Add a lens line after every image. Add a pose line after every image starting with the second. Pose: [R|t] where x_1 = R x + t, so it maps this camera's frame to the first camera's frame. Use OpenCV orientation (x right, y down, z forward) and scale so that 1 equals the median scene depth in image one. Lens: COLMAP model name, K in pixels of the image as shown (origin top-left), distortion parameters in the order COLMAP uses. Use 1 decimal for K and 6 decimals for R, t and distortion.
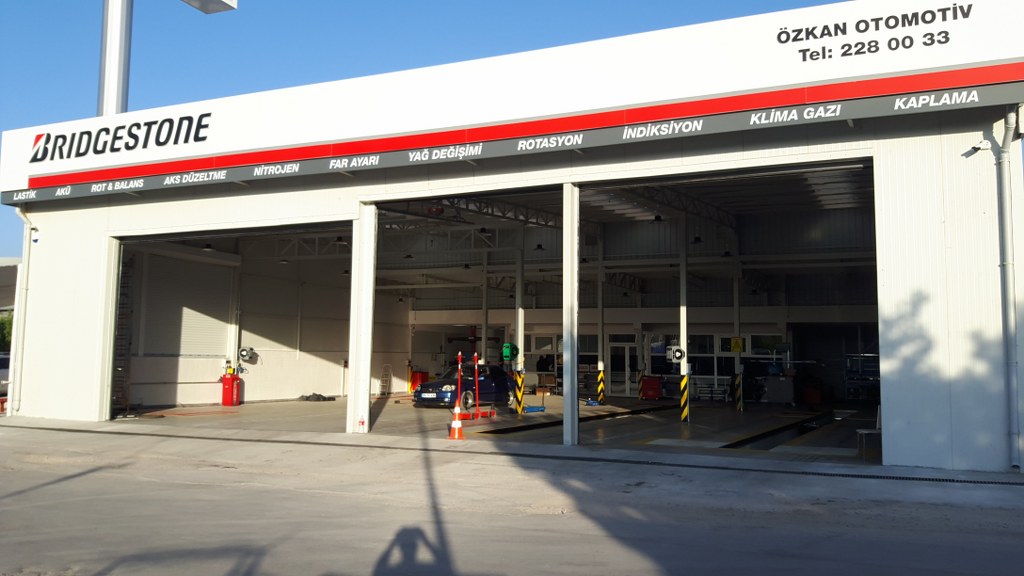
lens RADIAL K [[831.7, 0, 519.5], [0, 831.7, 279.7], [0, 0, 1]] dist [0.112940, -0.232574]
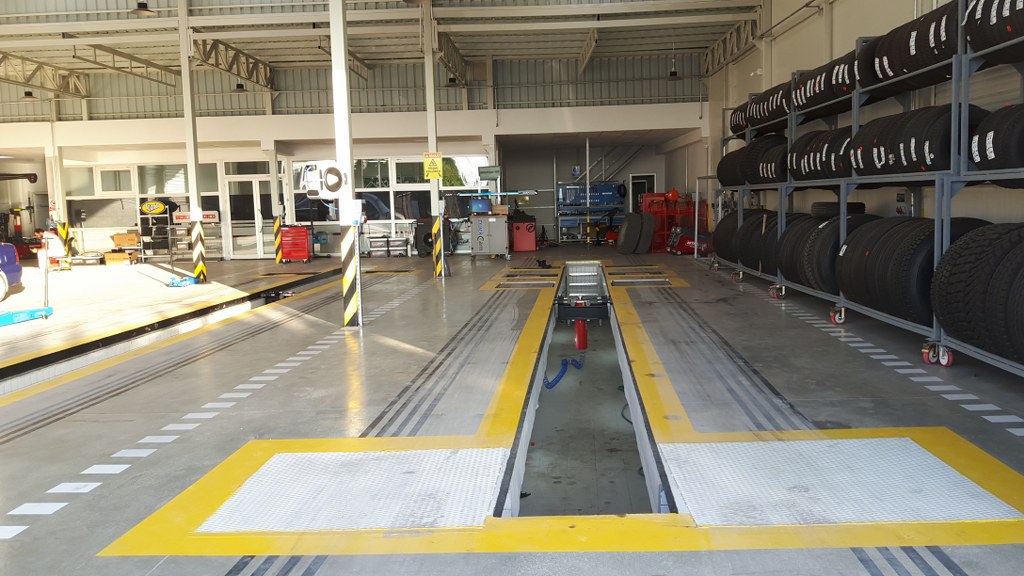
lens RADIAL K [[831.7, 0, 509.2], [0, 831.7, 283.8], [0, 0, 1]] dist [0.112940, -0.232574]
pose [[0.925123, -0.075963, 0.371990, 0.085993], [0.003320, 0.981361, 0.192146, 0.046677], [-0.379652, -0.176524, 0.908132, 0.441262]]
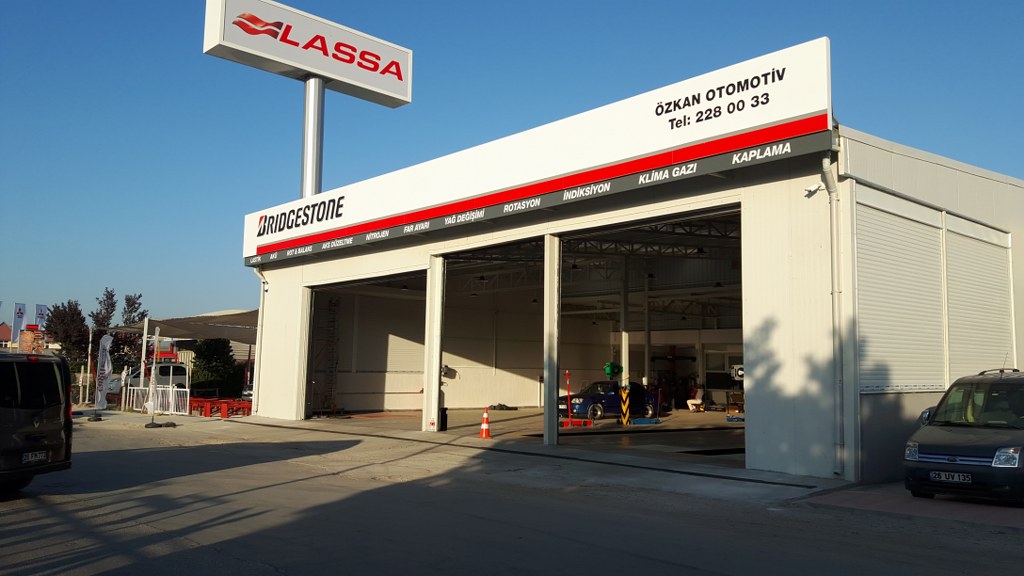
lens RADIAL K [[831.7, 0, 515.2], [0, 831.7, 290.4], [0, 0, 1]] dist [0.112940, -0.232574]
pose [[0.912527, -0.038445, -0.407205, 0.289481], [0.035620, 0.999260, -0.014520, -0.009419], [0.407462, -0.001254, 0.913221, -0.085833]]
